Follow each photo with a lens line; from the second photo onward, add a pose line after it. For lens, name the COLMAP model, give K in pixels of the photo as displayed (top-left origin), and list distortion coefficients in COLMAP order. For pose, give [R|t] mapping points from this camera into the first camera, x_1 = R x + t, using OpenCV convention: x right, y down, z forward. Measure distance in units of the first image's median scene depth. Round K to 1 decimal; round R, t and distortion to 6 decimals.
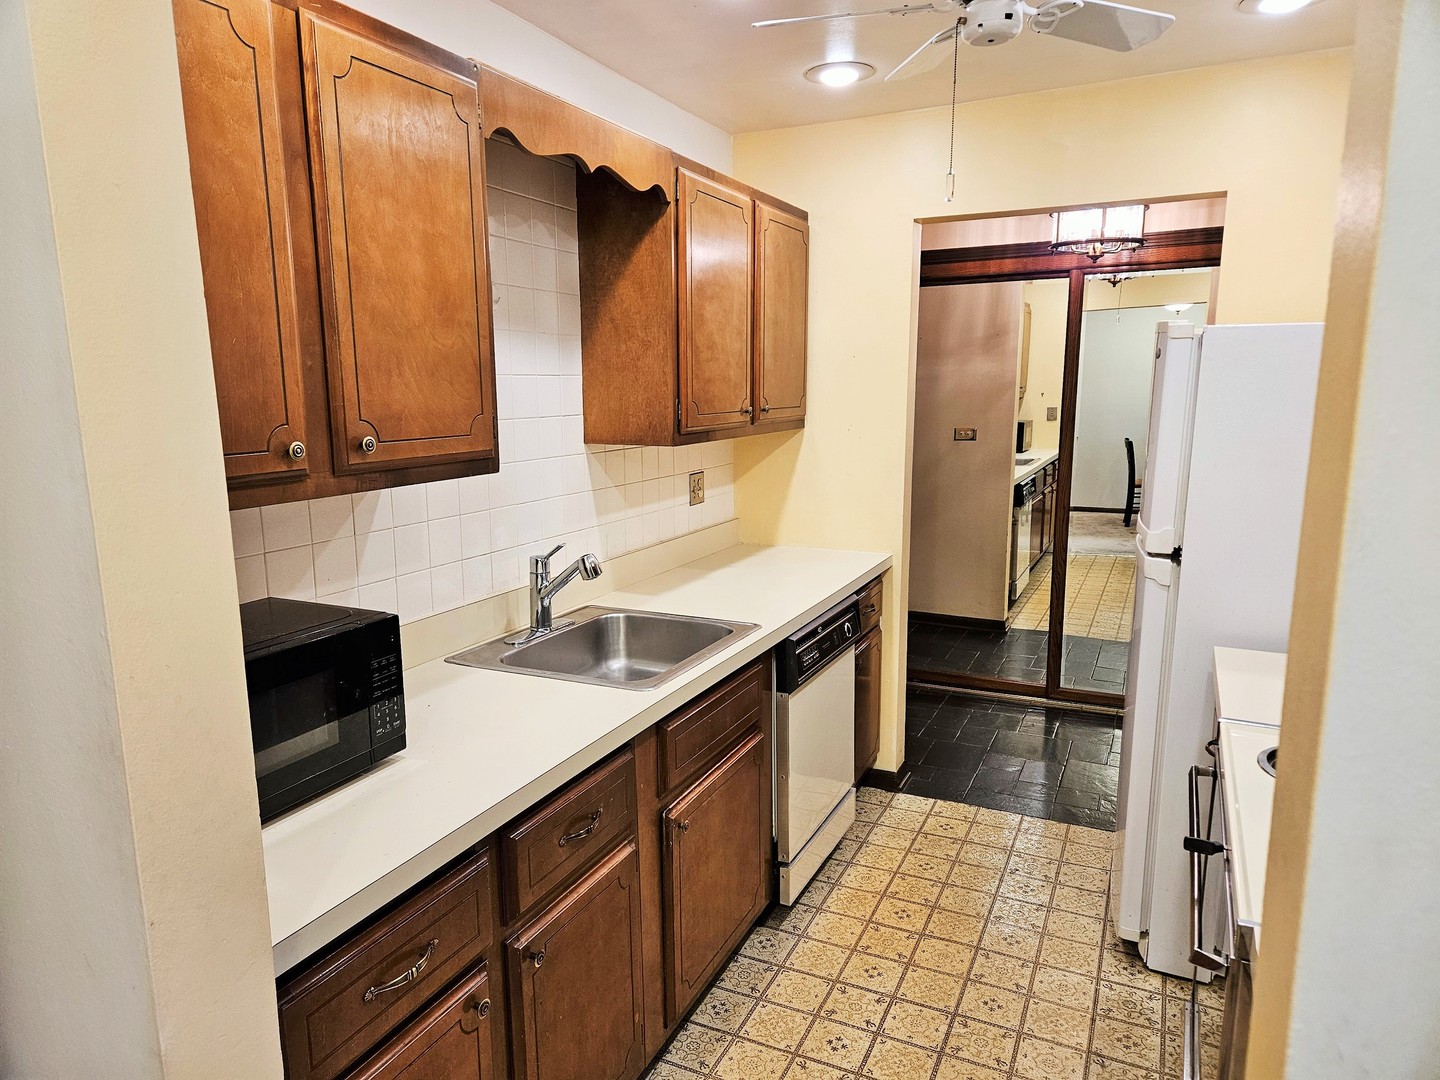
lens RADIAL K [[954.1, 0, 712.7], [0, 954.1, 544.6], [0, 0, 1]] dist [0.032882, -0.004595]
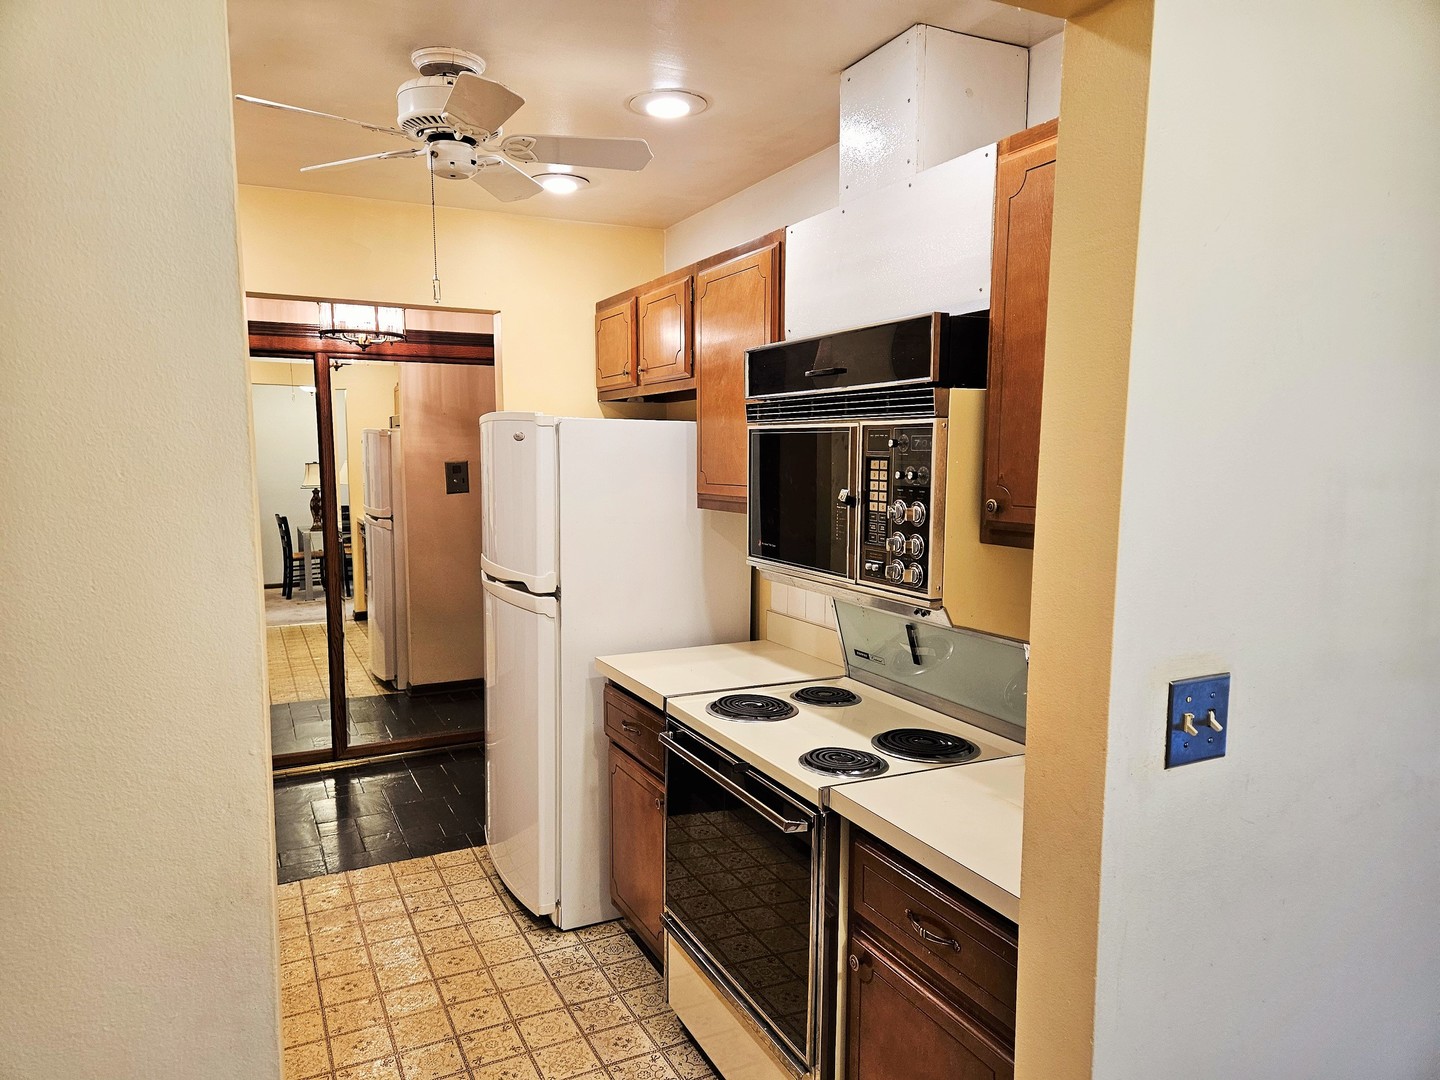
lens RADIAL K [[954.1, 0, 711.6], [0, 954.1, 545.2], [0, 0, 1]] dist [0.032882, -0.004595]
pose [[0.604320, -0.063751, 0.794187, -0.378699], [0.123555, 0.992234, -0.014369, -0.008385], [-0.787103, 0.106809, 0.607504, 0.055391]]
